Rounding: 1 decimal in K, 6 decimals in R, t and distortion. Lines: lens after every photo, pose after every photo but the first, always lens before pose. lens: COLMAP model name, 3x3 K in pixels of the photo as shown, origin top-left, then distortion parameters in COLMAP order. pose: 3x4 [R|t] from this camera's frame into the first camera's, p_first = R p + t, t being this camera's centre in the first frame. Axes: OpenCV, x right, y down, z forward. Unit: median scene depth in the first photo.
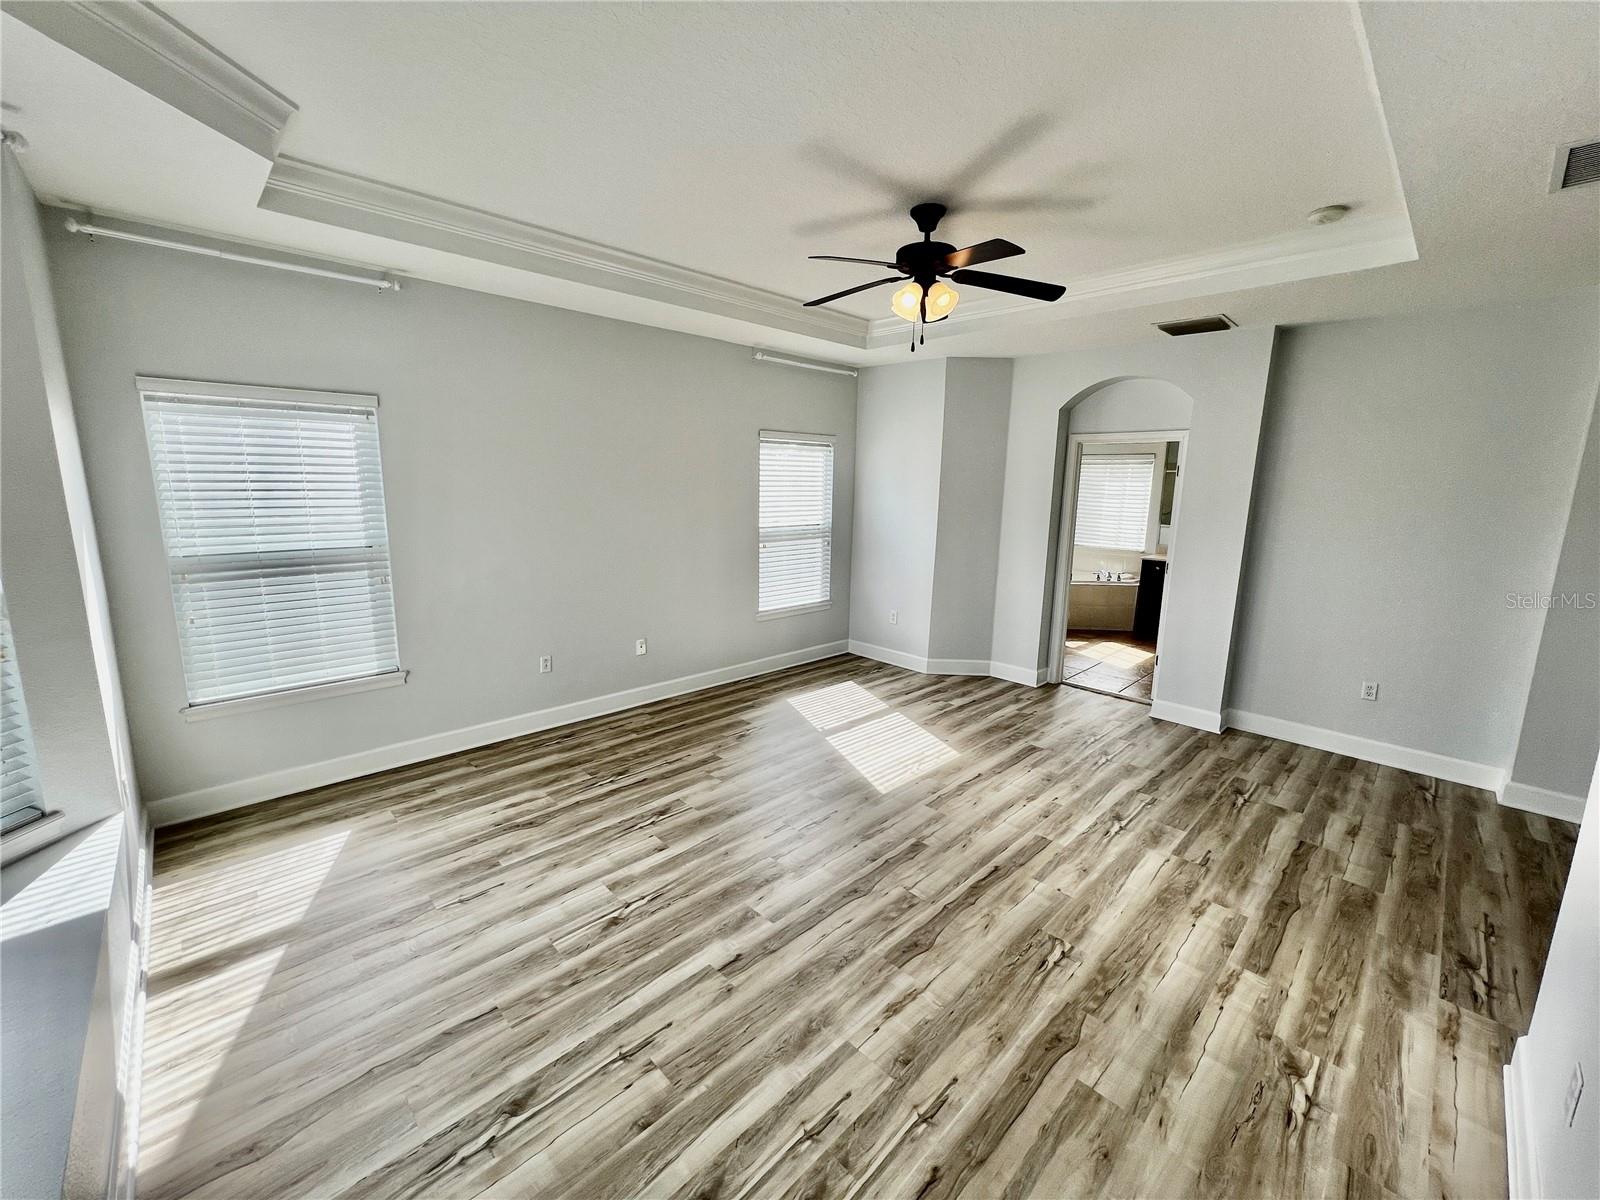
lens RADIAL K [[645.3, 0, 800.0], [0, 645.3, 594.4], [0, 0, 1]] dist [-0.003765, 0.000803]
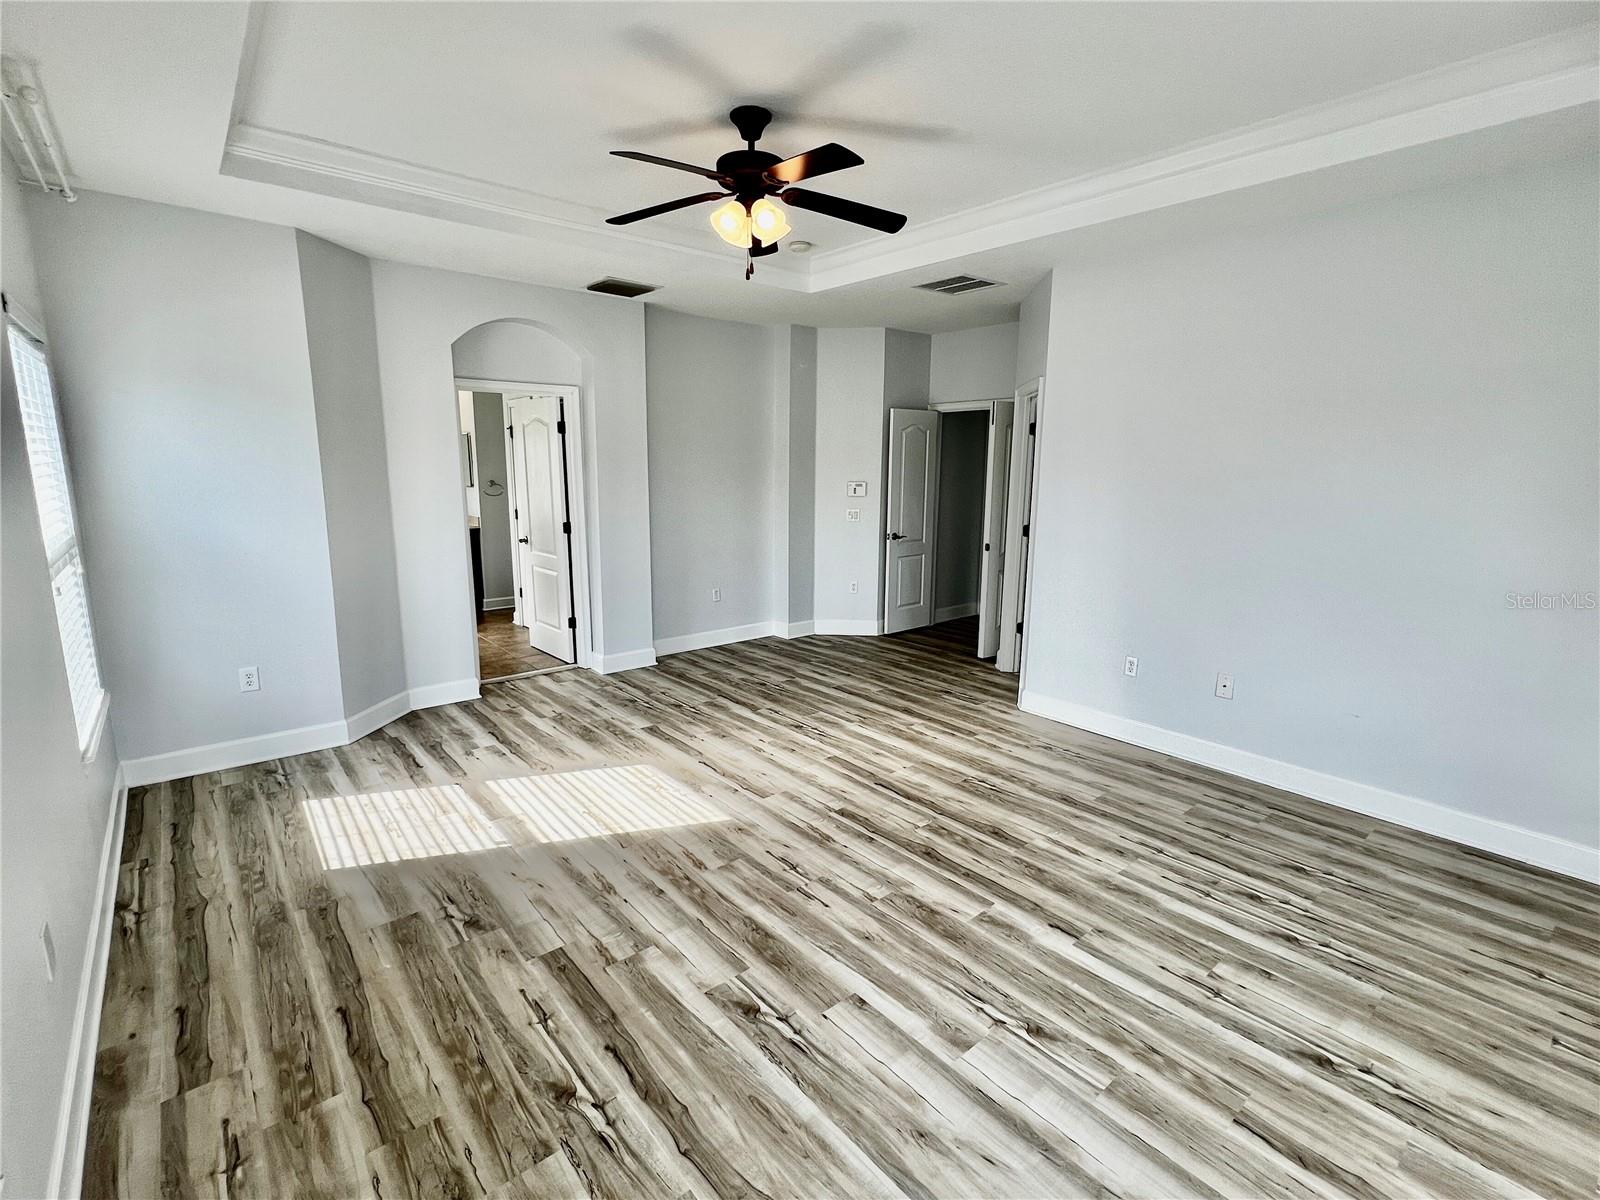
lens RADIAL K [[738.1, 0, 797.7], [0, 738.1, 603.9], [0, 0, 1]] dist [-0.000525, -0.000846]
pose [[0.069732, -0.209616, 0.975294, -0.881568], [0.165711, 0.966525, 0.195883, -0.151573], [-0.983706, 0.147958, 0.102133, 0.949964]]
